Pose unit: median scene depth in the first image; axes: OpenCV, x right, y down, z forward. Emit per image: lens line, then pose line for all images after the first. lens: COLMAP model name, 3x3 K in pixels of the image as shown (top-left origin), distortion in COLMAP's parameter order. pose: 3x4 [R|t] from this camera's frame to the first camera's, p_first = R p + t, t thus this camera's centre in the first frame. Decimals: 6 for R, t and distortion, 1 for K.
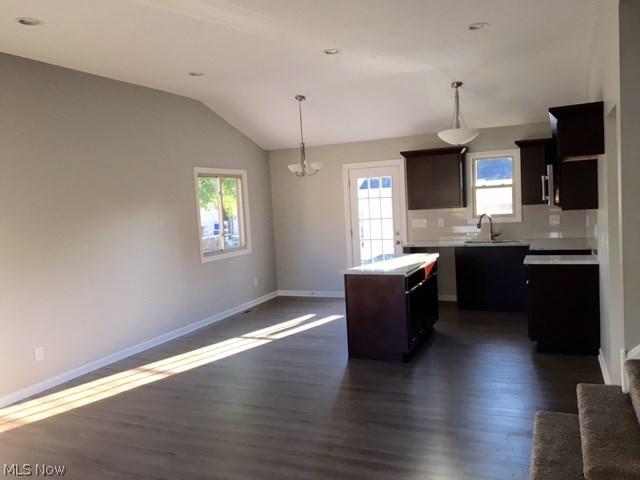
lens RADIAL K [[543.0, 0, 320.8], [0, 543.0, 235.9], [0, 0, 1]] dist [0.086260, -0.090167]
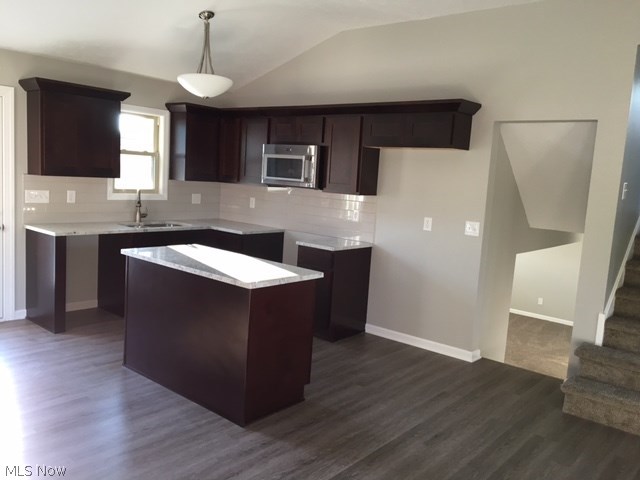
lens RADIAL K [[543.0, 0, 315.2], [0, 543.0, 242.1], [0, 0, 1]] dist [0.086260, -0.090167]
pose [[0.290536, -0.046926, 0.955713, -0.362082], [-0.010738, 0.998574, 0.052295, -0.007729], [-0.956804, -0.025456, 0.289618, 0.528440]]
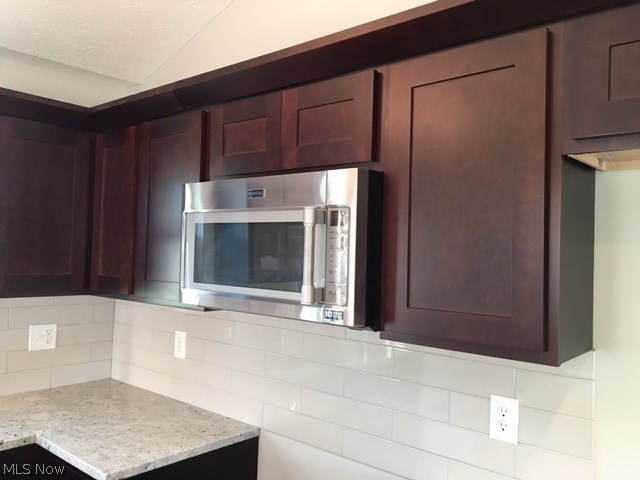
lens RADIAL K [[543.0, 0, 322.2], [0, 543.0, 242.0], [0, 0, 1]] dist [0.086260, -0.090167]
pose [[0.299119, 0.087128, 0.950230, 0.124350], [0.019861, 0.995038, -0.097488, -0.051072], [-0.954009, 0.048033, 0.295905, 0.686058]]
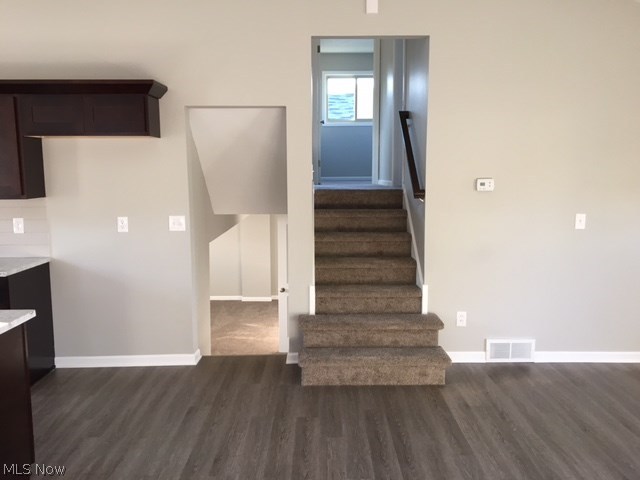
lens RADIAL K [[543.0, 0, 316.3], [0, 543.0, 237.4], [0, 0, 1]] dist [0.086260, -0.090167]
pose [[-0.390510, -0.048467, 0.919322, -0.298124], [0.097484, 0.990822, 0.093646, -0.016877], [-0.915423, 0.126189, -0.382201, 0.624784]]
